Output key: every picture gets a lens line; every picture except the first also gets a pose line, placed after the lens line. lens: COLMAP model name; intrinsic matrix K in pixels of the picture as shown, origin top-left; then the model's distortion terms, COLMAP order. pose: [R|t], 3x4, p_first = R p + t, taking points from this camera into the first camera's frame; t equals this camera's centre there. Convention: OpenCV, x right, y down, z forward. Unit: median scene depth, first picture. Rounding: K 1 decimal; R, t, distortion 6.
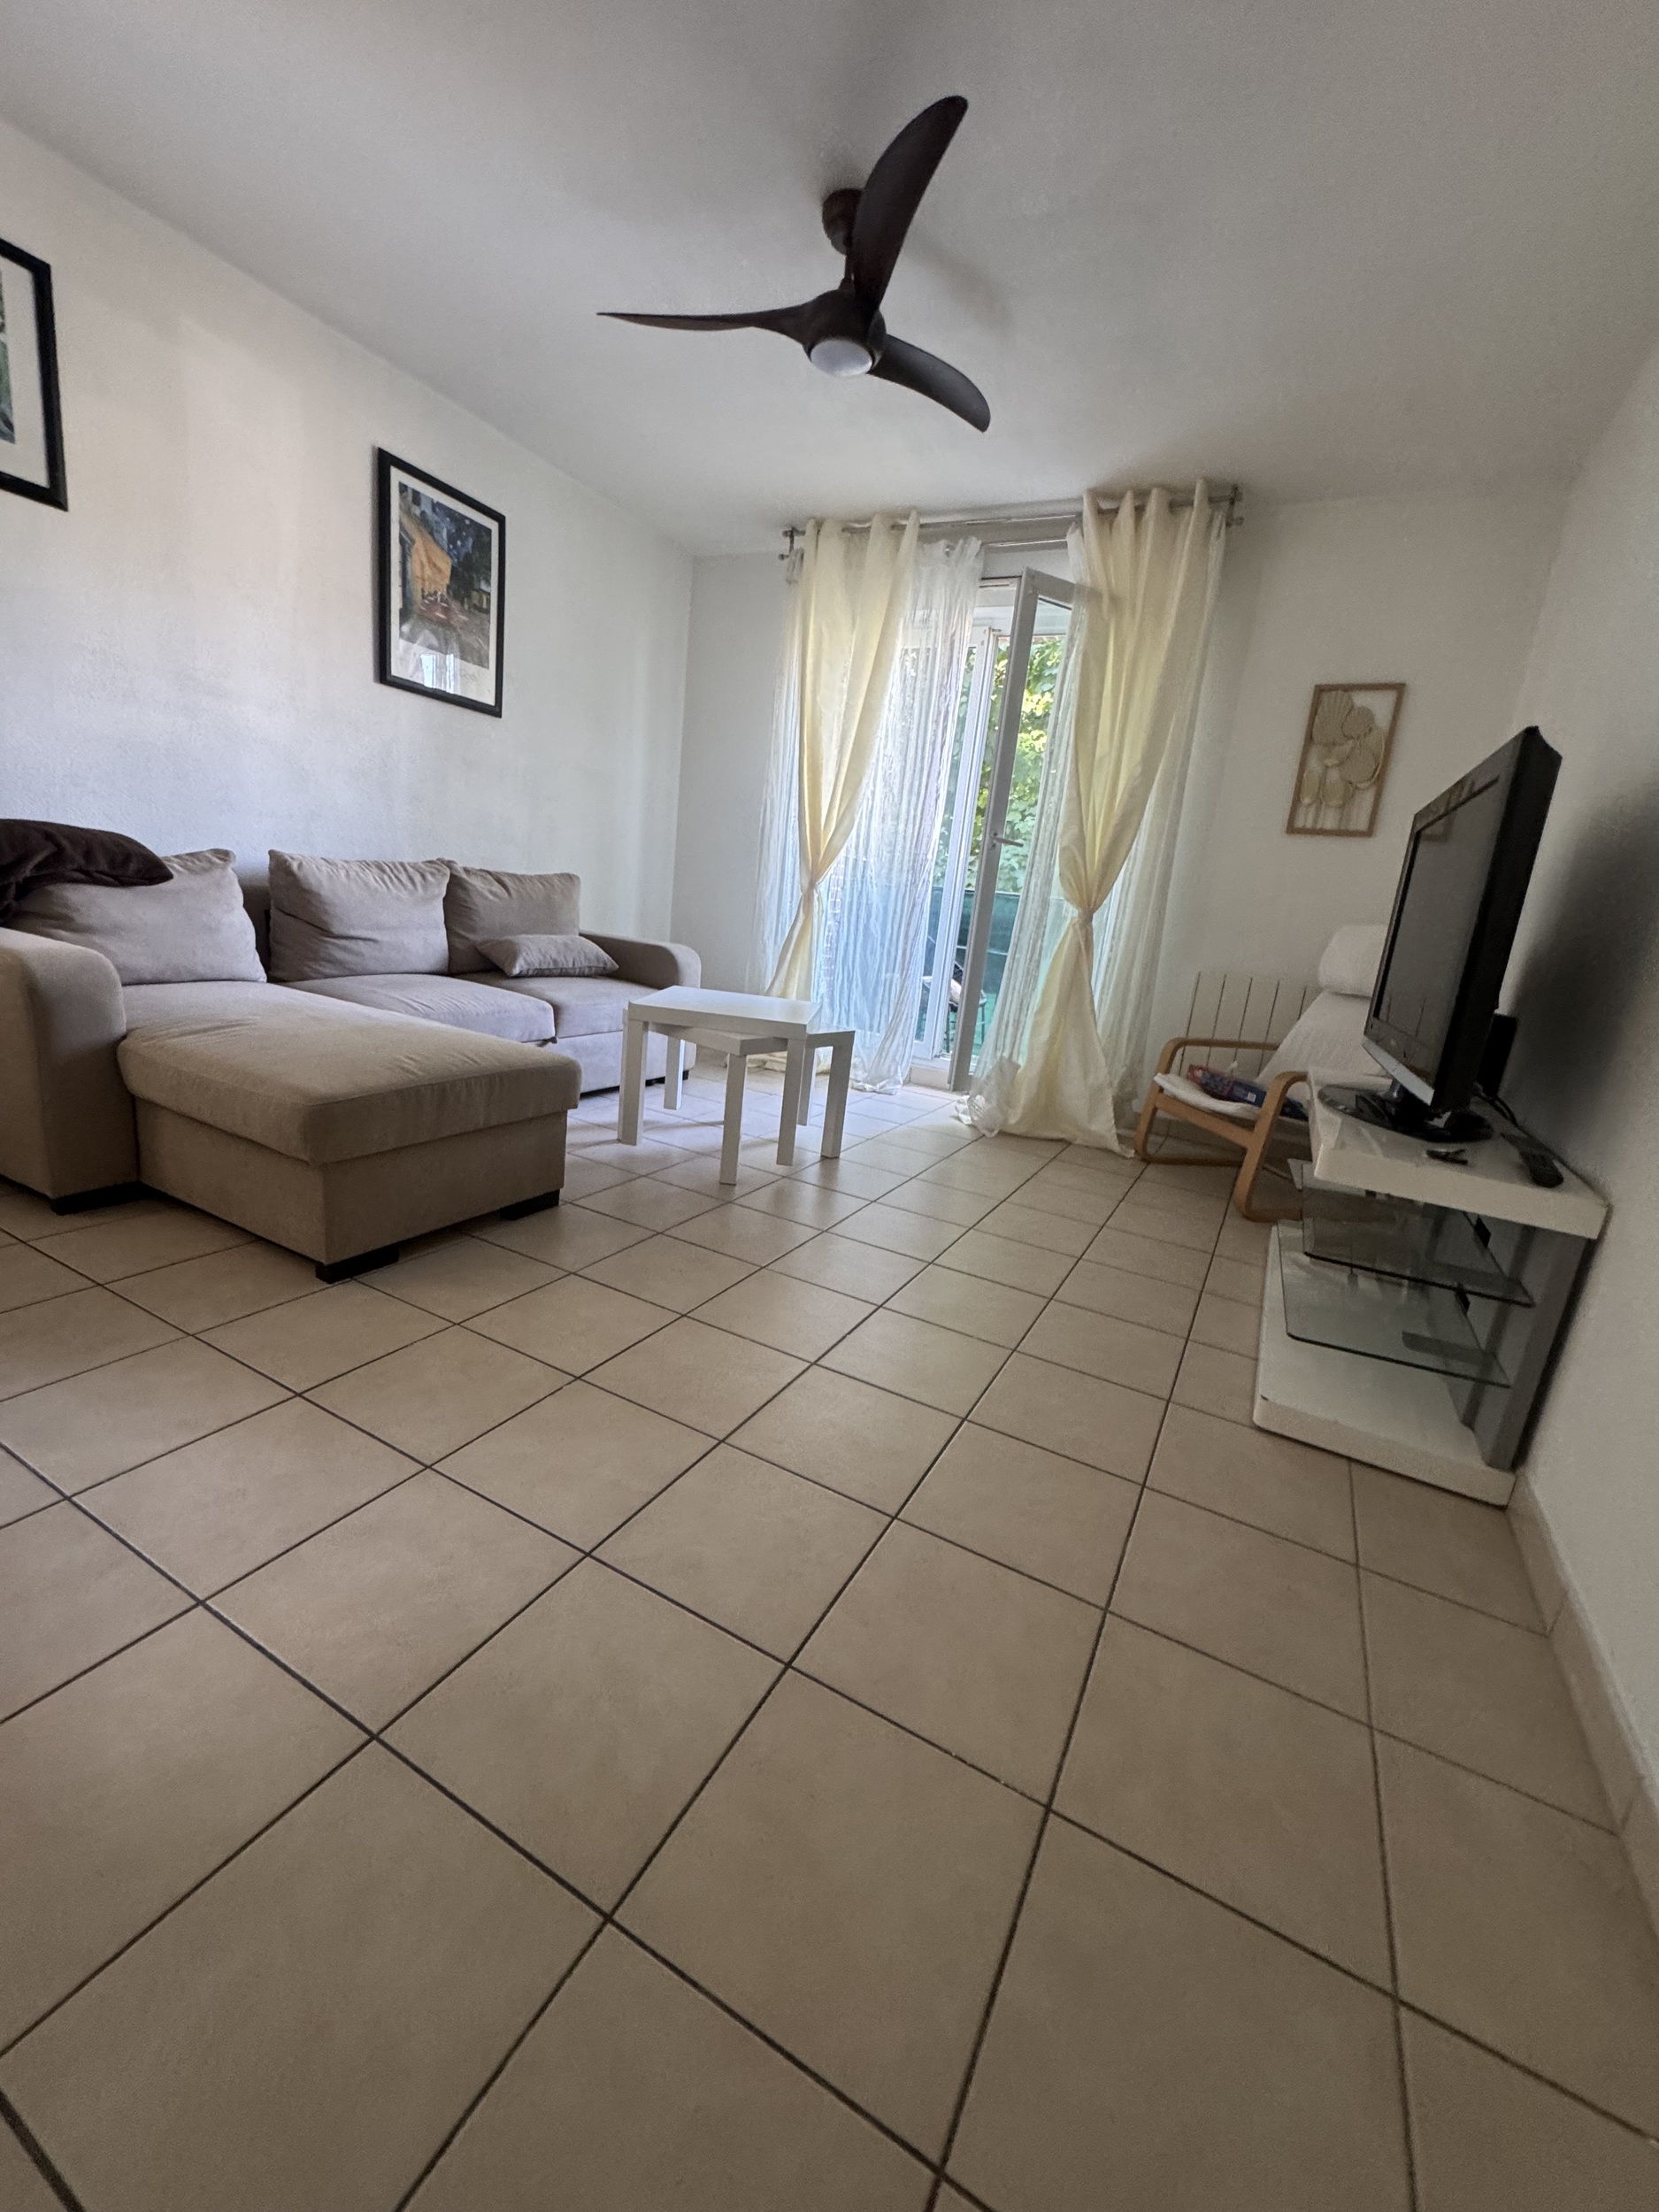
lens RADIAL K [[886.9, 0, 829.5], [0, 886.9, 1106.0], [0, 0, 1]] dist [-0.000540, 0.000078]
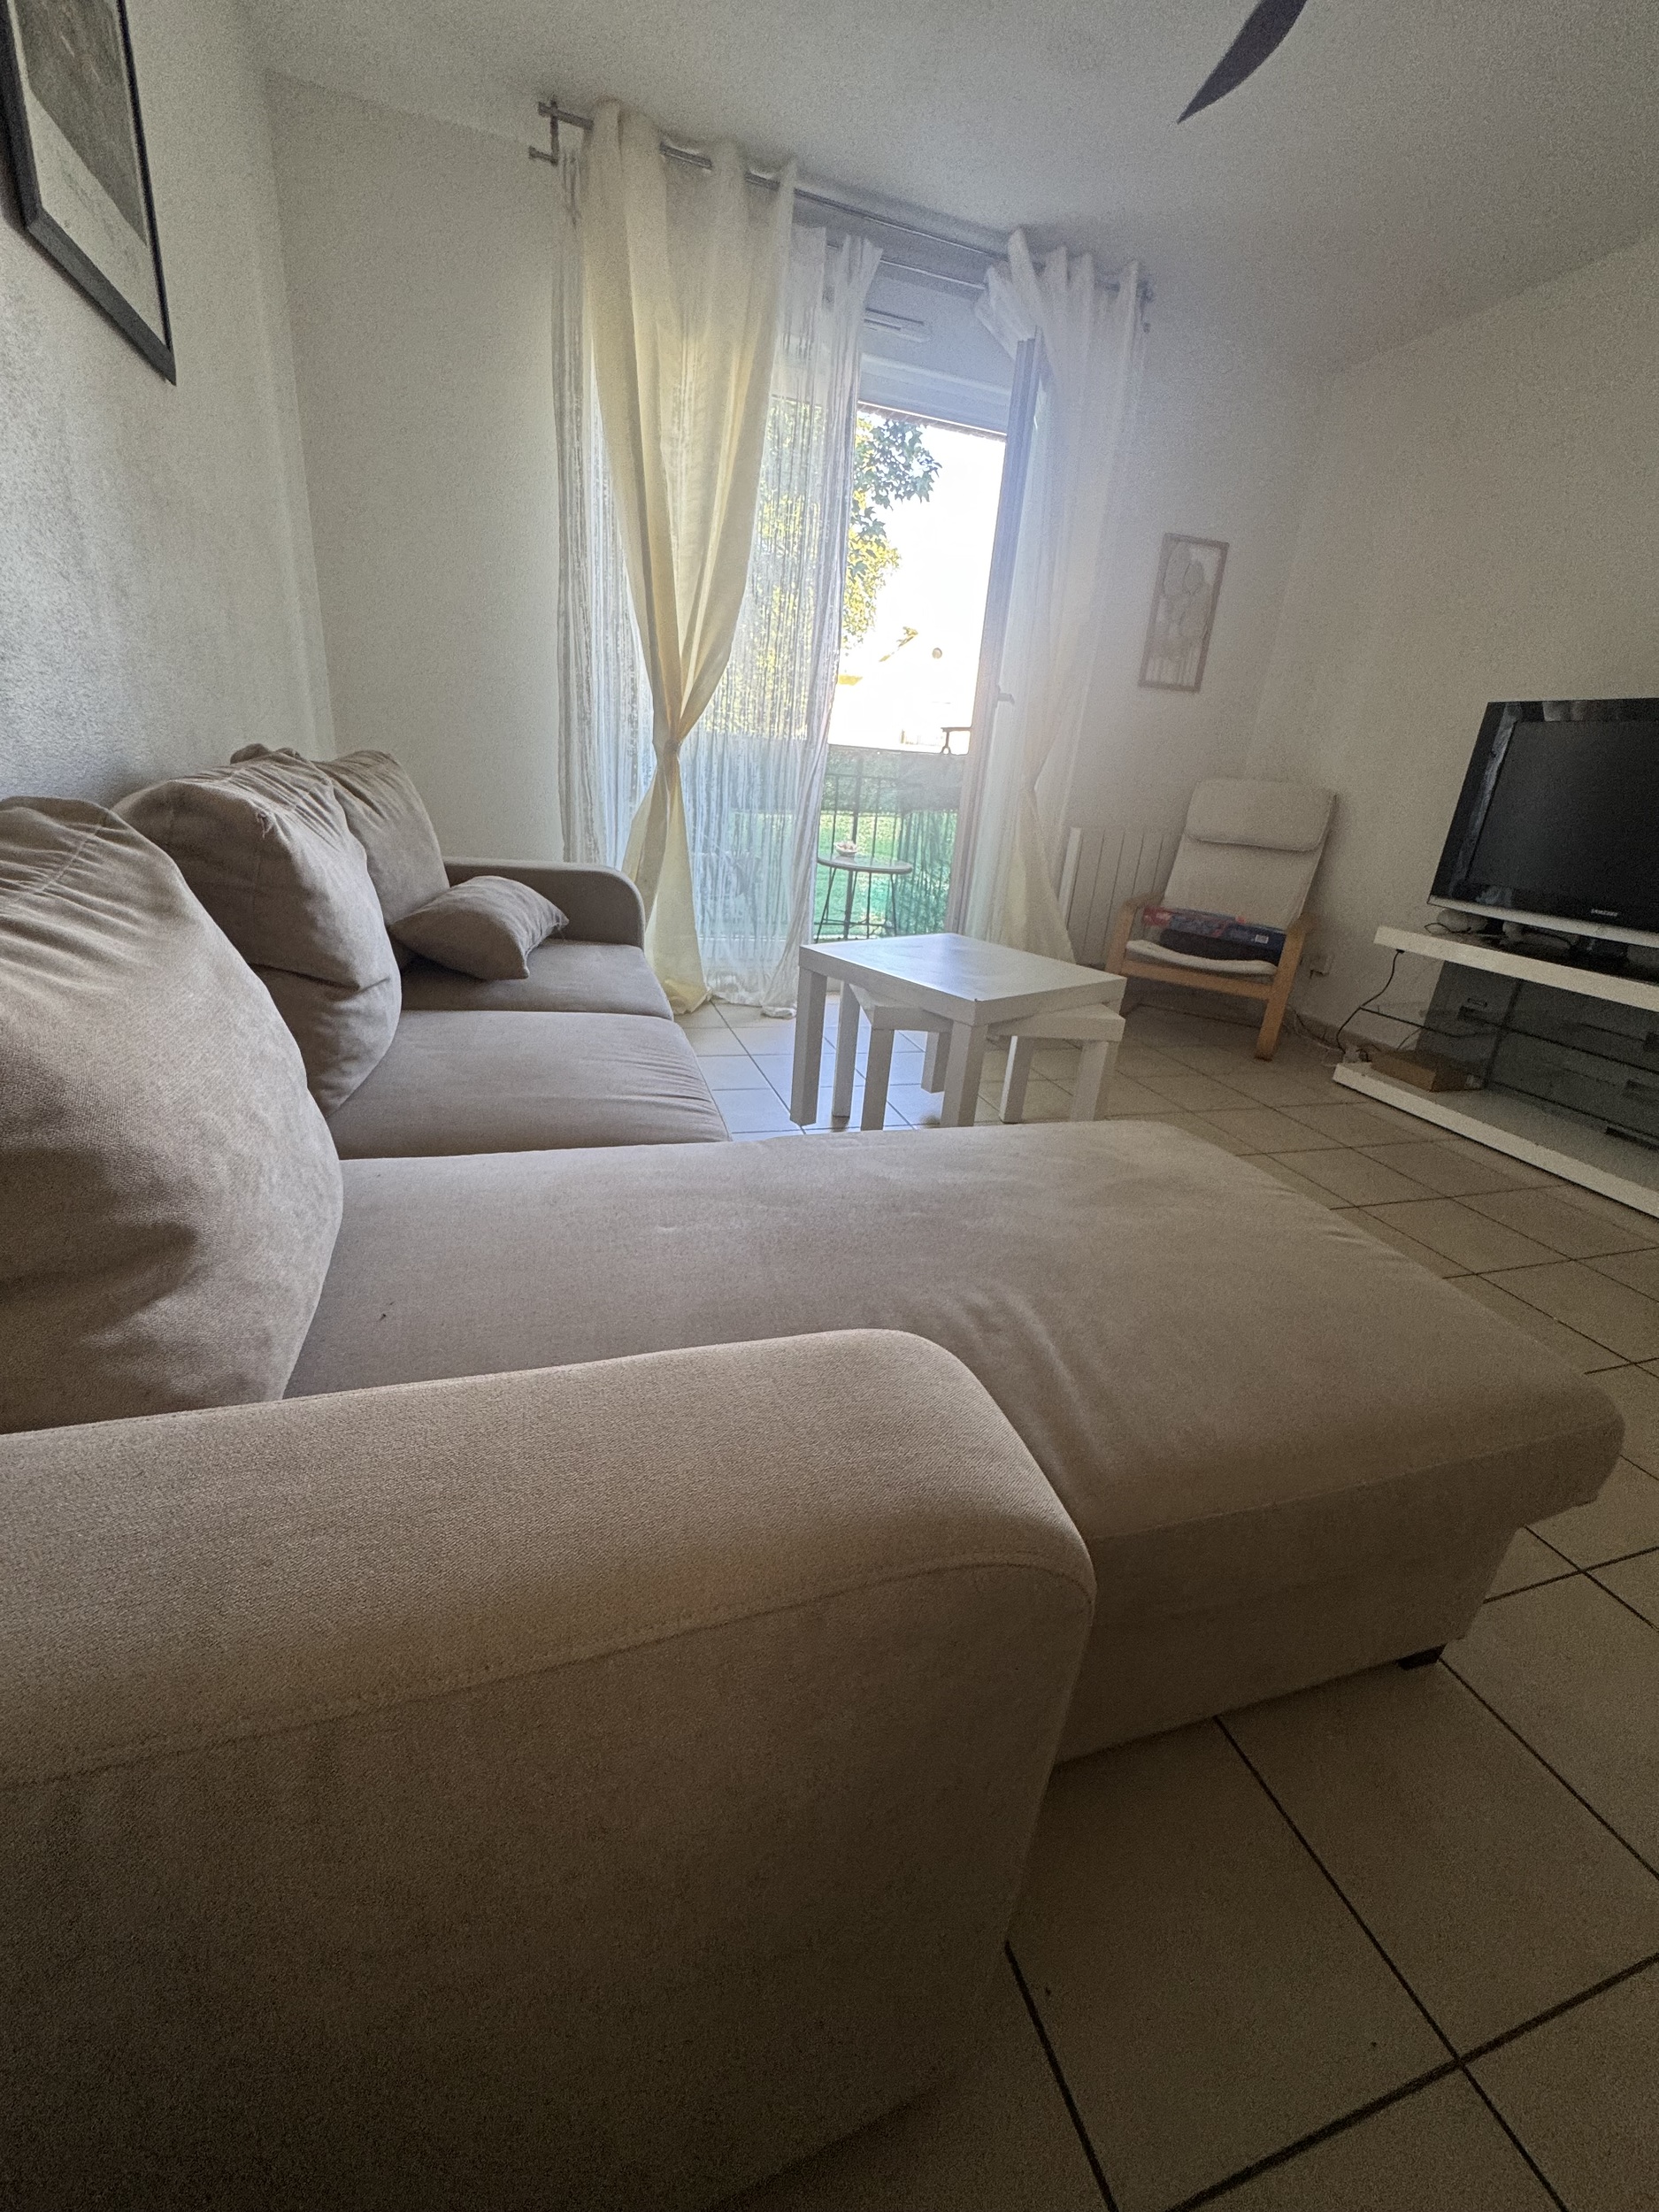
lens RADIAL K [[897.5, 0, 836.0], [0, 897.5, 1106.1], [0, 0, 1]] dist [0.000857, 0.000218]
pose [[0.695130, -0.303152, 0.651838, -0.572259], [0.163571, 0.949651, 0.267222, -0.180428], [-0.700028, -0.079132, 0.709718, 0.465304]]
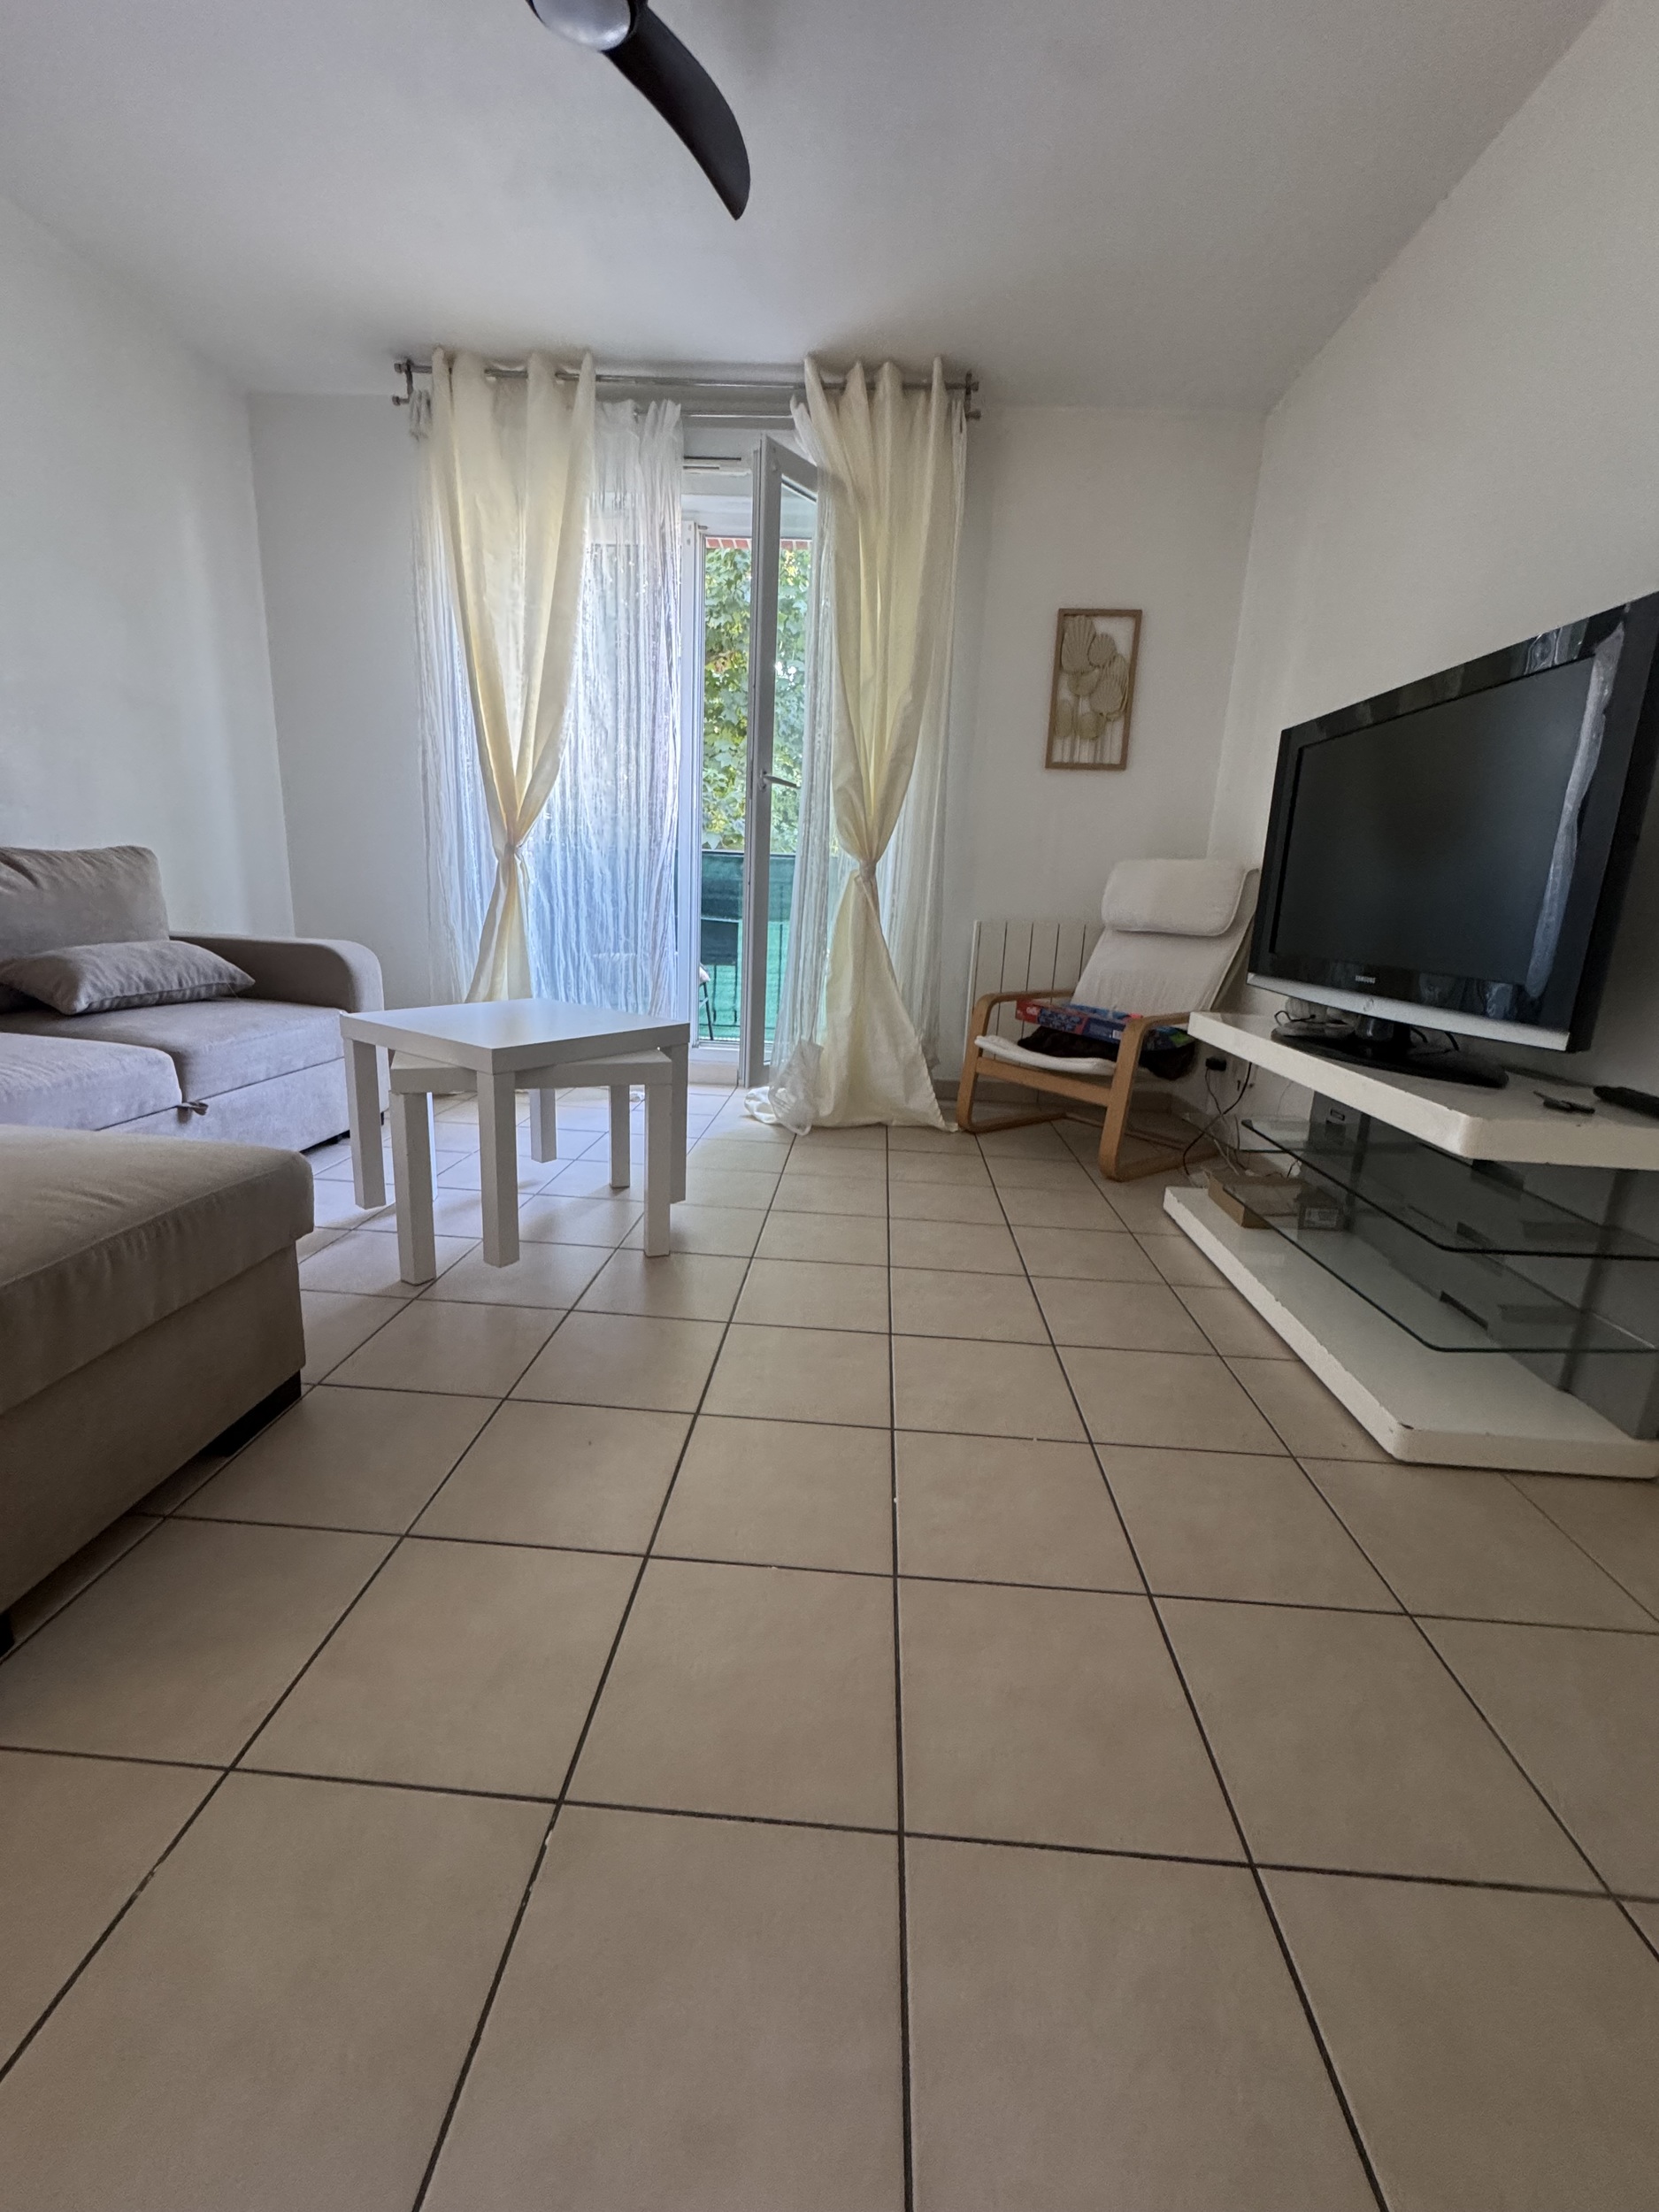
lens RADIAL K [[886.9, 0, 829.5], [0, 886.9, 1106.0], [0, 0, 1]] dist [-0.000540, 0.000078]
pose [[0.907833, -0.159151, 0.387955, -0.124655], [0.145896, 0.987254, 0.063599, -0.043951], [-0.393132, -0.001136, 0.919481, 0.215264]]
